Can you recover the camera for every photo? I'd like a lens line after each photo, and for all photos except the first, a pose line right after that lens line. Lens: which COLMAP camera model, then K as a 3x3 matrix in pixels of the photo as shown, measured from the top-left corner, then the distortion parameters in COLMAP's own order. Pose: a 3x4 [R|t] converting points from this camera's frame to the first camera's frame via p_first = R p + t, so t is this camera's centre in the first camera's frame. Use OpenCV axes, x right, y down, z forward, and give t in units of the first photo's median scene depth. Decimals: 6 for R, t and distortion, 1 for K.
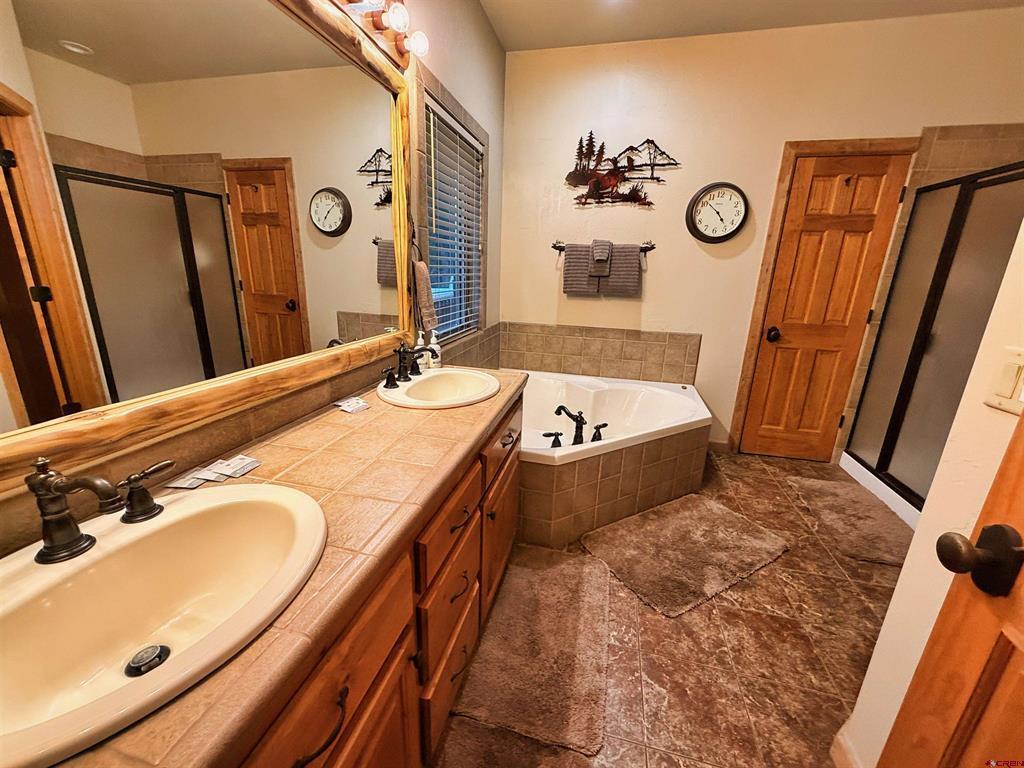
lens RADIAL K [[411.9, 0, 506.1], [0, 411.9, 381.1], [0, 0, 1]] dist [-0.007390, 0.000139]
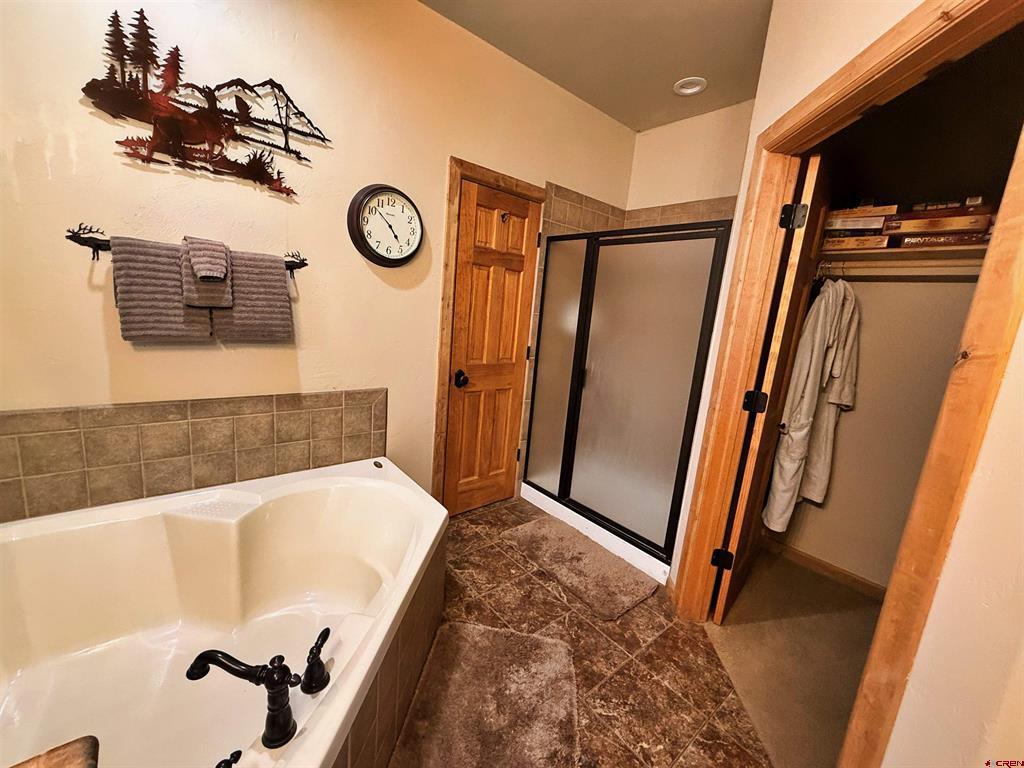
lens RADIAL K [[408.4, 0, 512.0], [0, 408.4, 384.0], [0, 0, 1]] dist [-0.000711, 0.000156]
pose [[0.585570, -0.128289, 0.800406, 0.021452], [0.147248, 0.987804, 0.050600, -0.131991], [-0.797136, 0.088228, 0.597319, 0.401896]]
